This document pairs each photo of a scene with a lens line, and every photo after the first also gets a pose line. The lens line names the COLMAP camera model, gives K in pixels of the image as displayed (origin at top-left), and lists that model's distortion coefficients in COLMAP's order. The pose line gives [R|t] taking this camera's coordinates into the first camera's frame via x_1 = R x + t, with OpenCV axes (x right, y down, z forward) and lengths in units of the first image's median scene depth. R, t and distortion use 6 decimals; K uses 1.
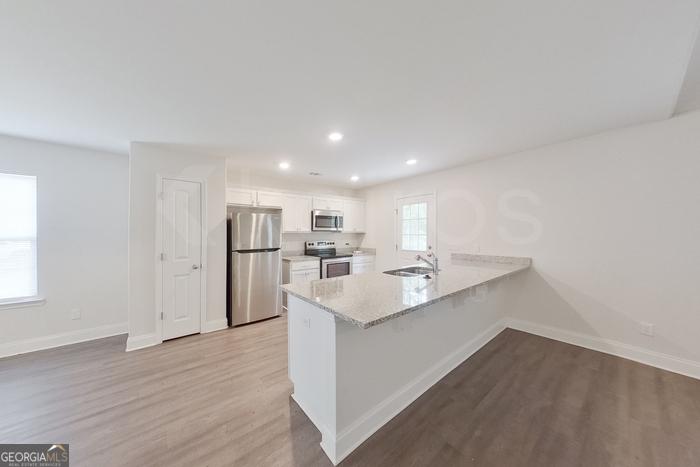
lens RADIAL K [[224.3, 0, 339.3], [0, 224.3, 233.3], [0, 0, 1]] dist [-0.001152, -0.000065]
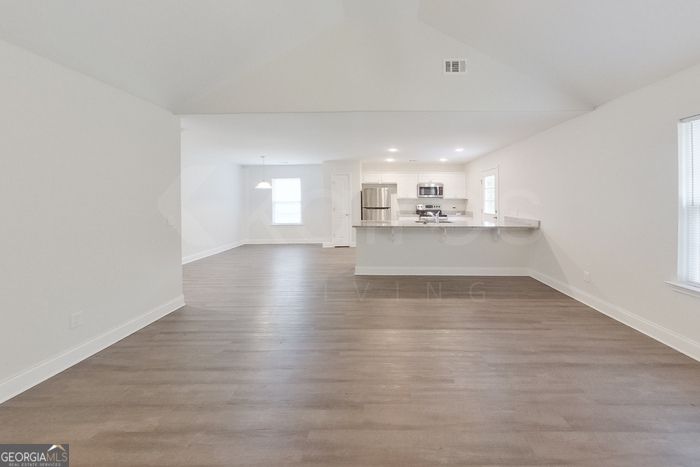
lens RADIAL K [[236.1, 0, 371.7], [0, 236.1, 200.4], [0, 0, 1]] dist [-0.000129, -0.000026]
pose [[0.788322, 0.011649, -0.615153, 0.713897], [-0.006325, 0.999921, 0.010830, -0.007740], [0.615230, -0.004647, 0.788334, -0.475042]]
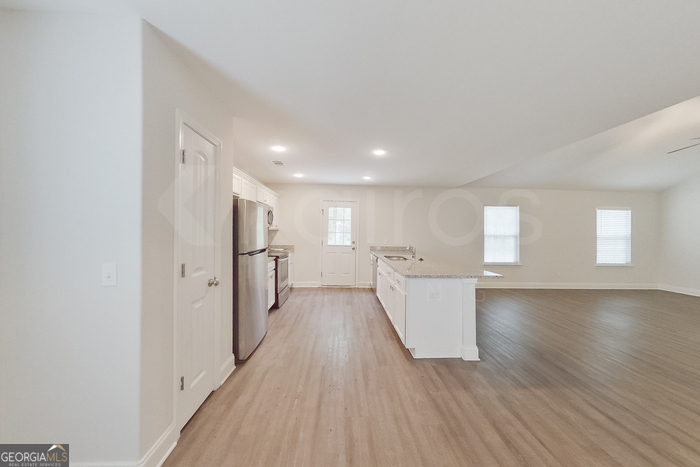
lens RADIAL K [[223.6, 0, 352.4], [0, 223.6, 233.4], [0, 0, 1]] dist [-0.001095, -0.000090]
pose [[0.578355, 0.009962, 0.815724, -0.714986], [-0.027225, 0.999604, 0.007095, 0.001984], [-0.815331, -0.026311, 0.578397, 0.272540]]
